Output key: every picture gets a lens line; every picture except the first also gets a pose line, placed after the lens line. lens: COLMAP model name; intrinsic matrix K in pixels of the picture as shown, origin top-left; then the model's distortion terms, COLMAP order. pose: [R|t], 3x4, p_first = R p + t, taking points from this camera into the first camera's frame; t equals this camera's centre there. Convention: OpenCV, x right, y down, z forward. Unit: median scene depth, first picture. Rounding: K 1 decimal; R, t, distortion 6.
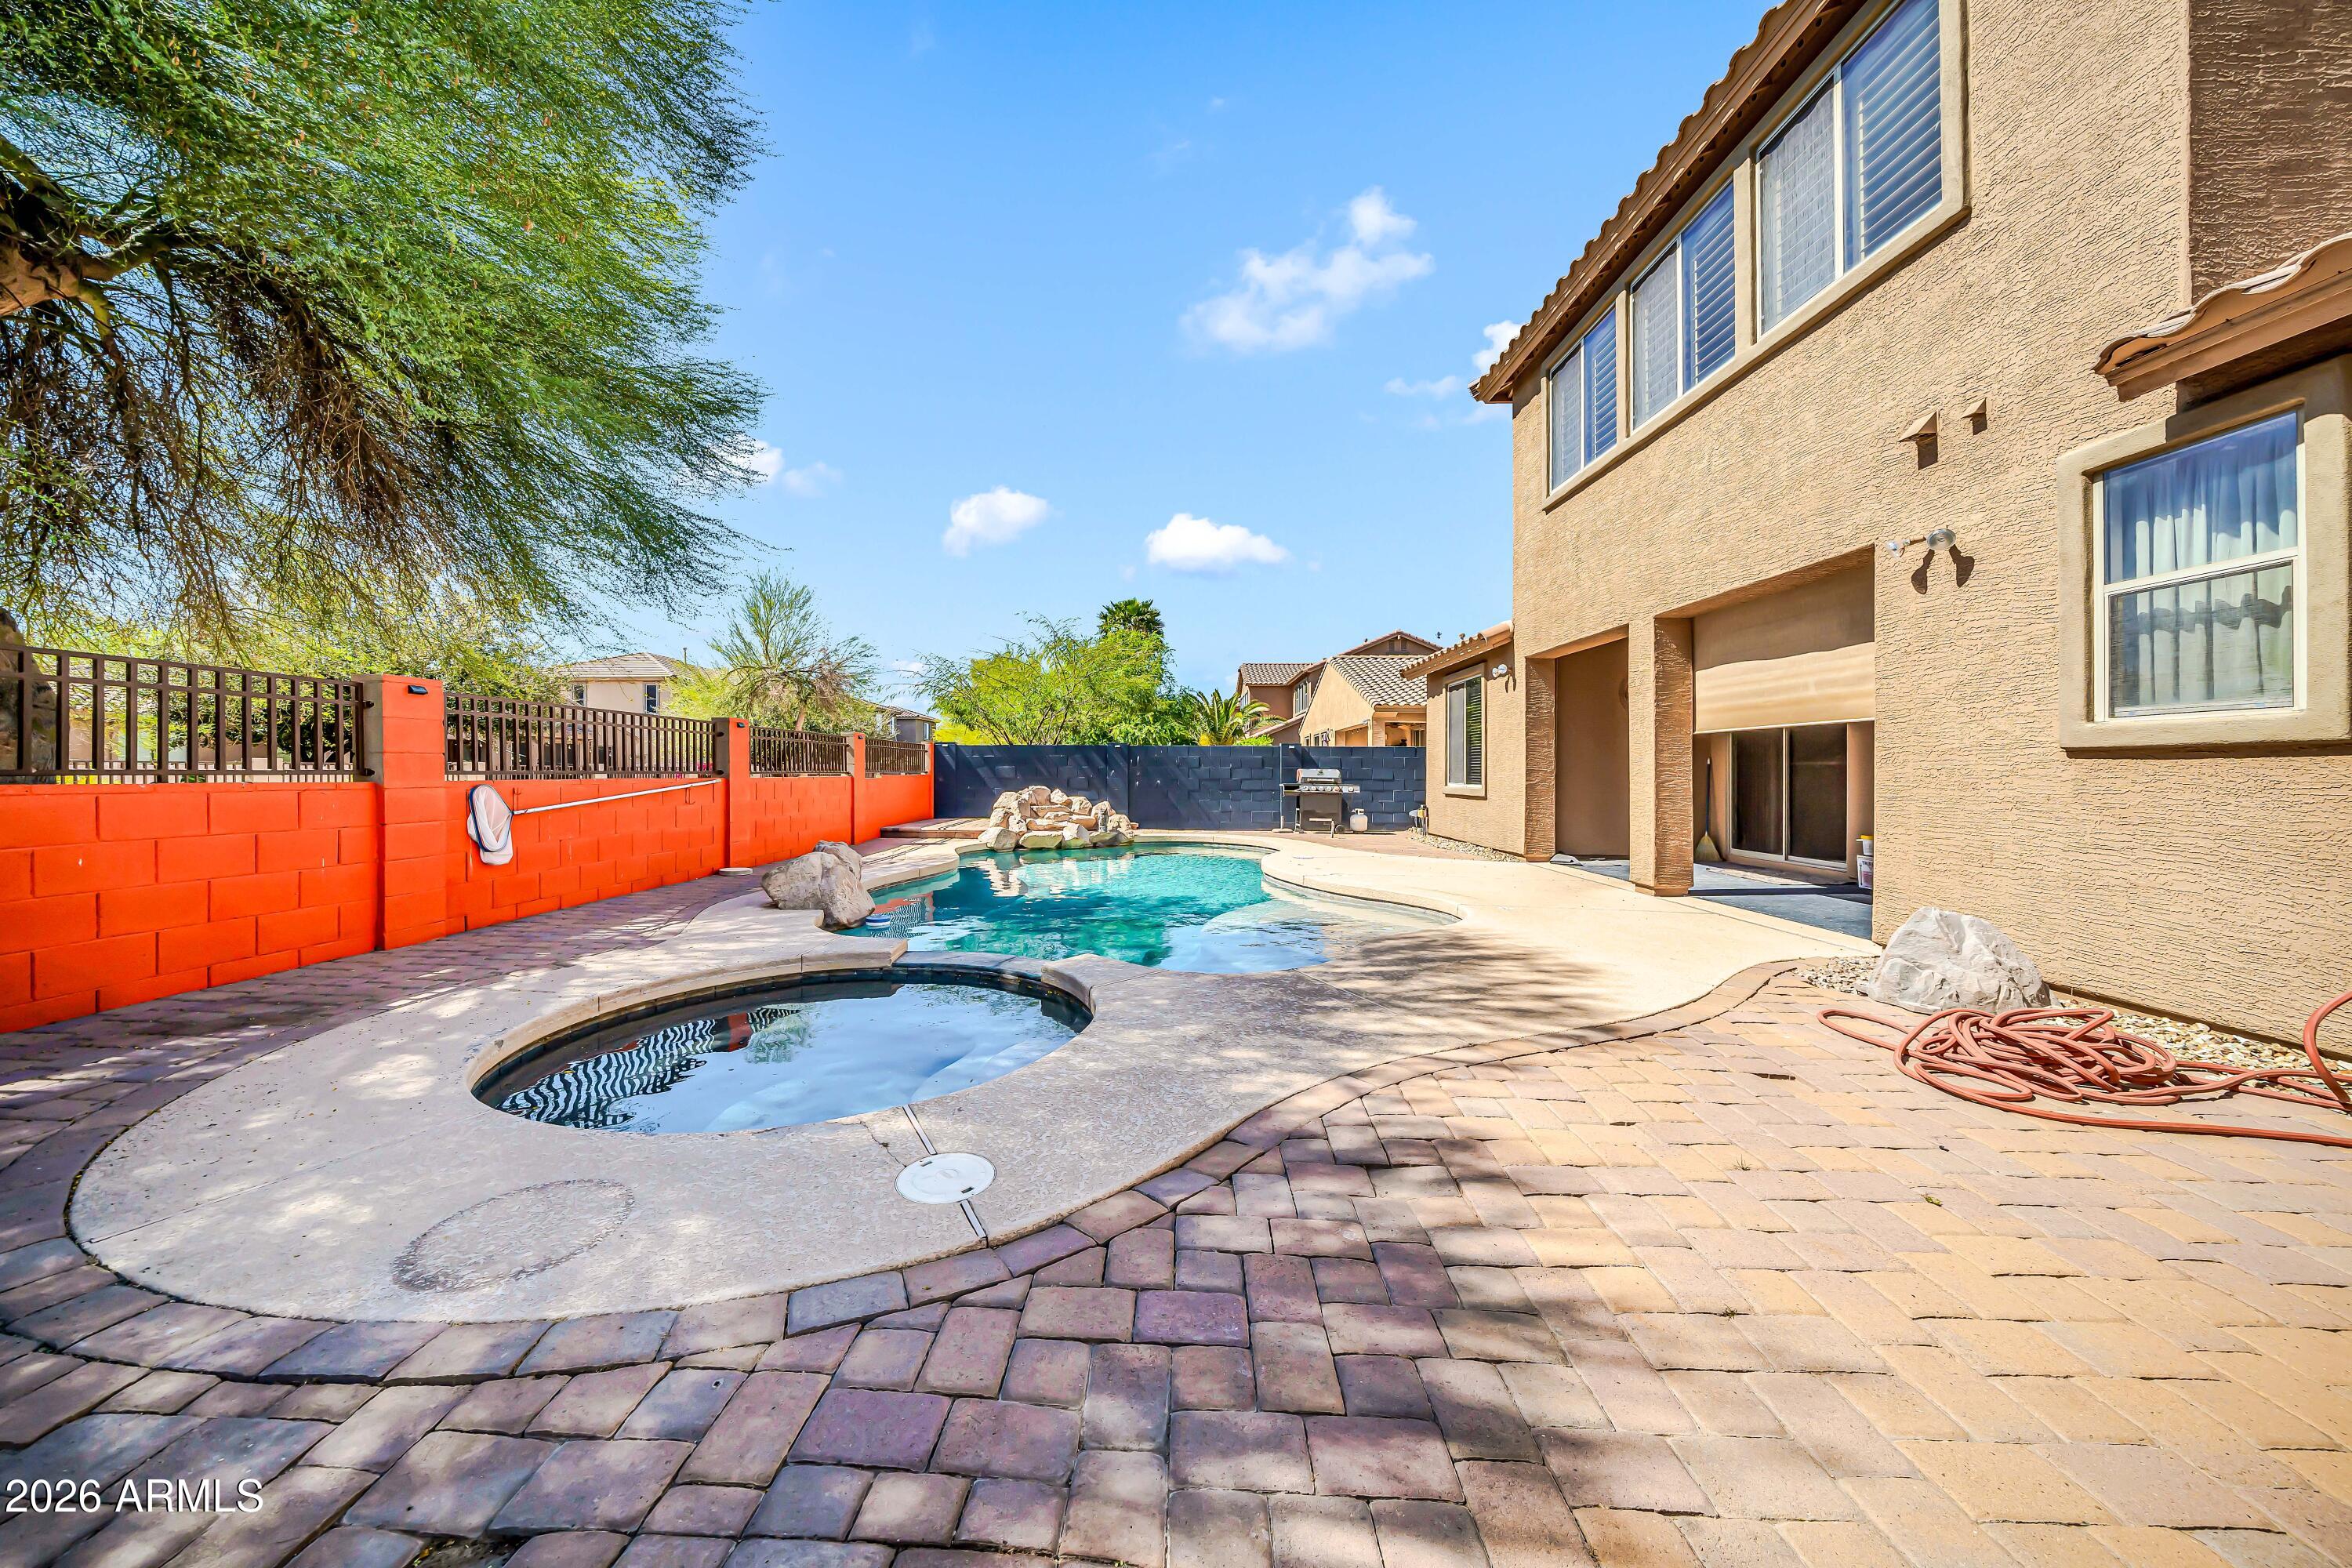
lens RADIAL K [[800.9, 0, 1158.8], [0, 800.9, 769.4], [0, 0, 1]] dist [-0.005039, -0.000298]
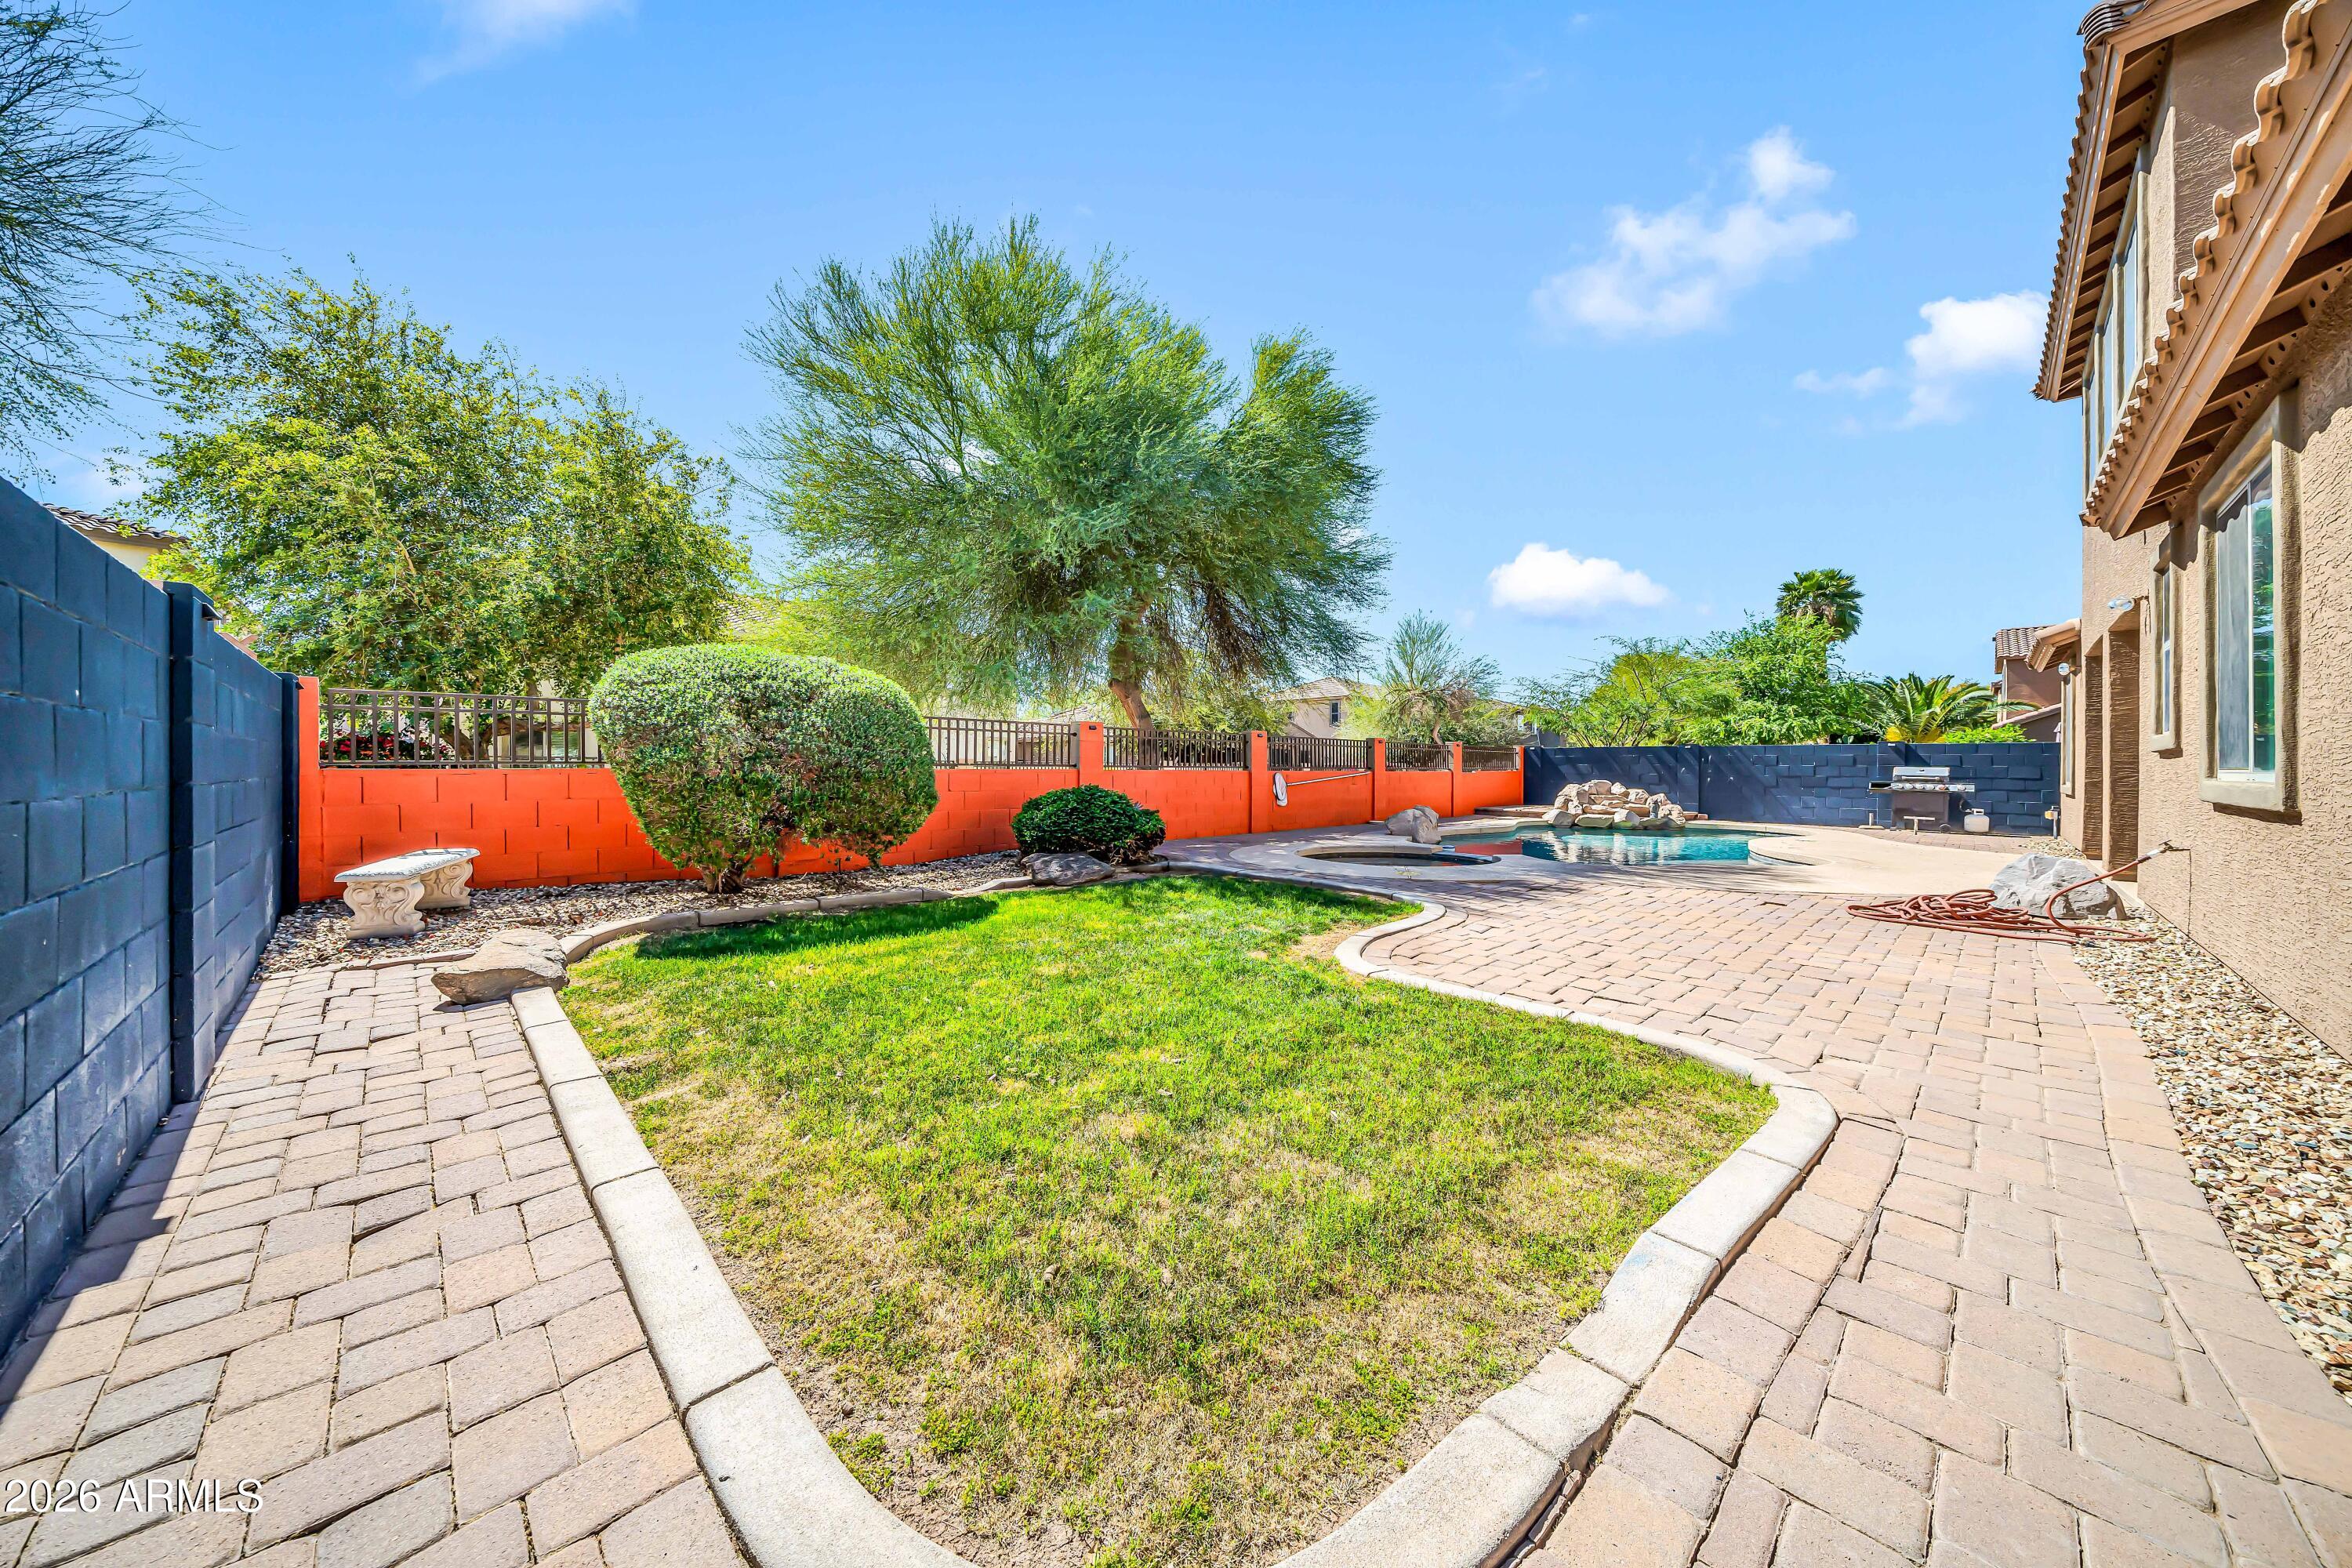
lens RADIAL K [[800.9, 0, 1158.8], [0, 800.9, 769.4], [0, 0, 1]] dist [-0.005039, -0.000298]
pose [[0.710717, 0.002488, -0.703474, 0.333171], [-0.001101, 0.999996, 0.002425, 0.001933], [0.703477, -0.000948, 0.710717, -0.539243]]
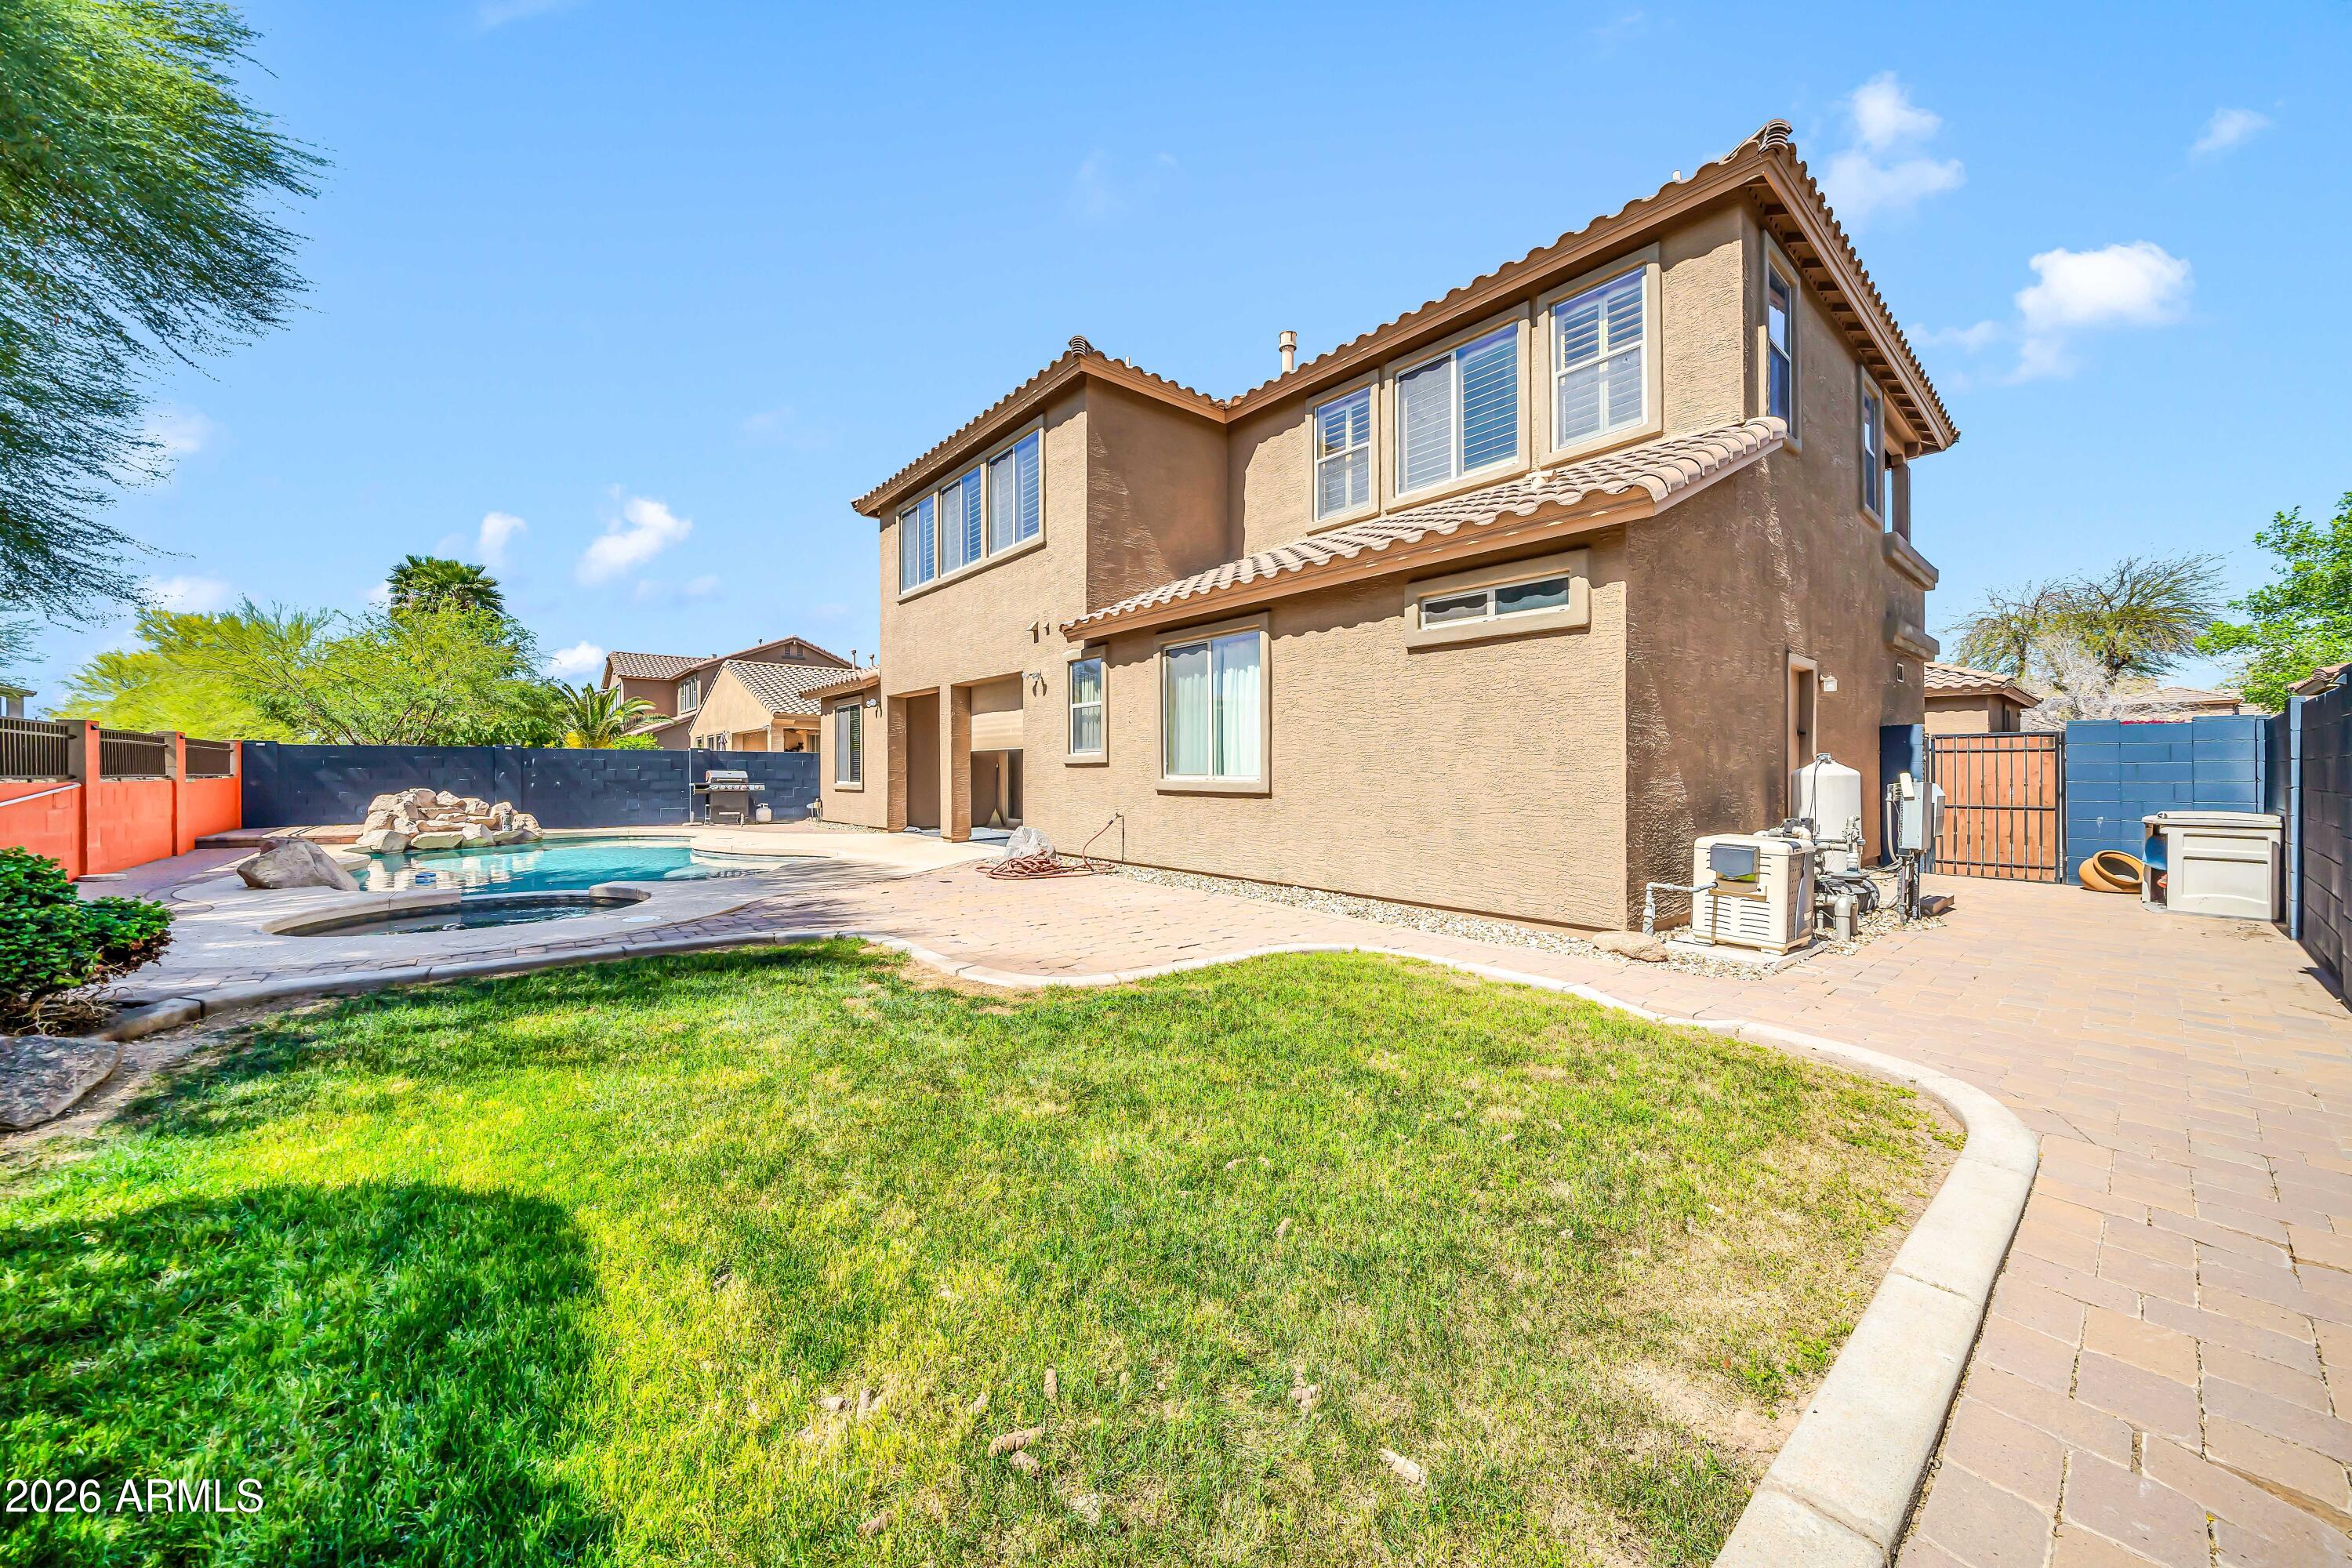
lens RADIAL K [[834.1, 0, 1164.9], [0, 834.1, 776.2], [0, 0, 1]] dist [-0.010658, -0.000124]
pose [[0.757525, -0.006704, 0.652771, -0.164842], [0.000947, 0.999958, 0.009170, -0.003954], [-0.652805, -0.006329, 0.757499, -0.514850]]
